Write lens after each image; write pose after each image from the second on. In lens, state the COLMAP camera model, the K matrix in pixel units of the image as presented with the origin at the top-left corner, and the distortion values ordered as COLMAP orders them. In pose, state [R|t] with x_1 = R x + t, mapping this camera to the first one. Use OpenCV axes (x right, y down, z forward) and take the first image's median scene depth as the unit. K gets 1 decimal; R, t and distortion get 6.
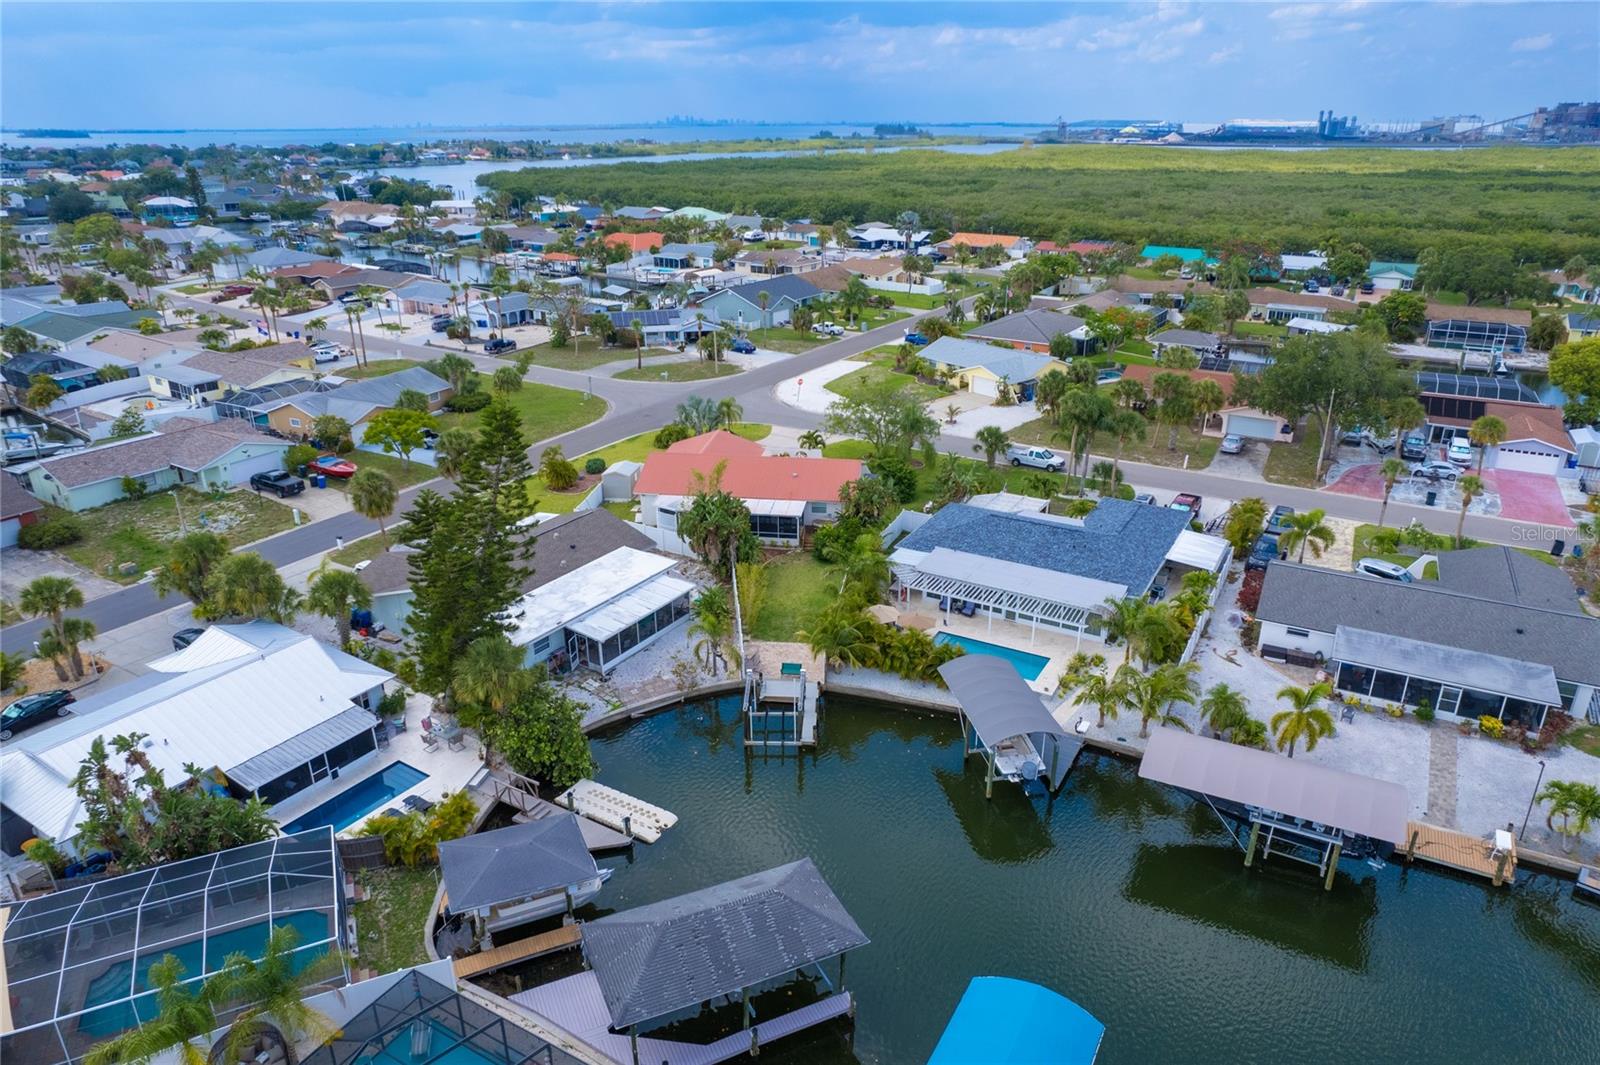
lens RADIAL K [[1009.7, 0, 801.9], [0, 1009.7, 533.0], [0, 0, 1]] dist [-0.001972, 0.001621]
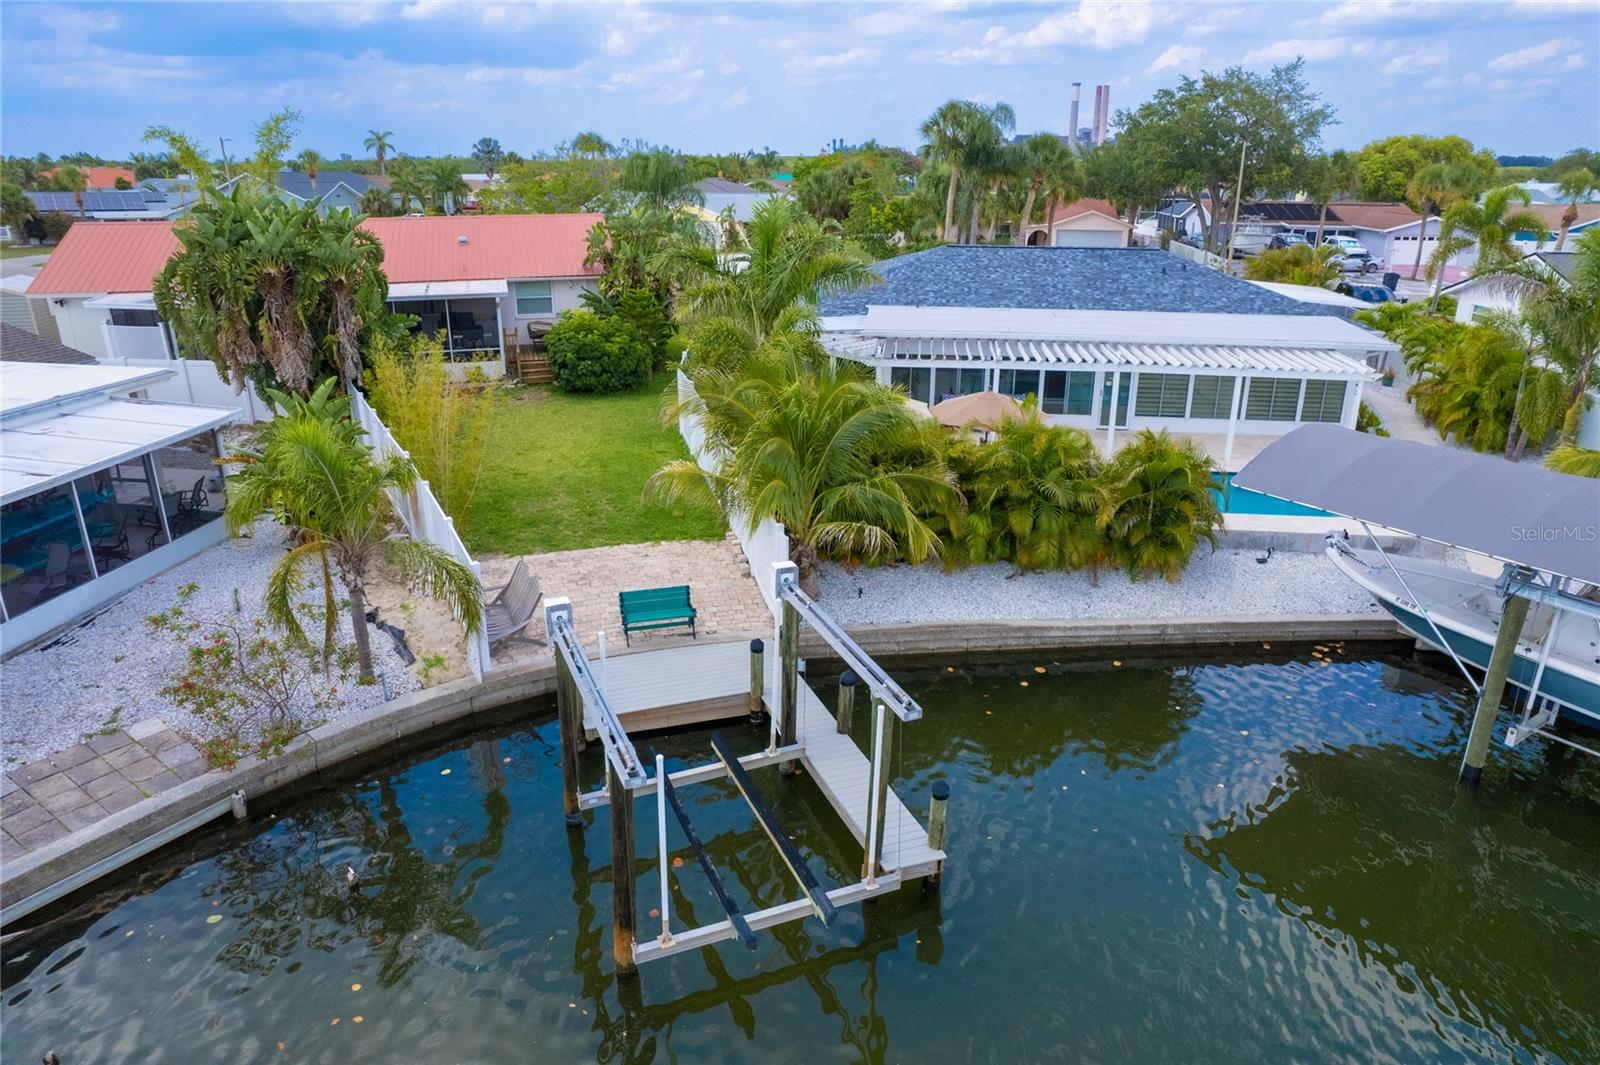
lens RADIAL K [[1009.7, 0, 796.3], [0, 1009.7, 536.9], [0, 0, 1]] dist [-0.001972, 0.001621]
pose [[0.913626, -0.131282, 0.384776, -0.081559], [0.141821, 0.989892, 0.000997, 0.120928], [-0.381017, 0.053659, 0.923009, 0.728867]]
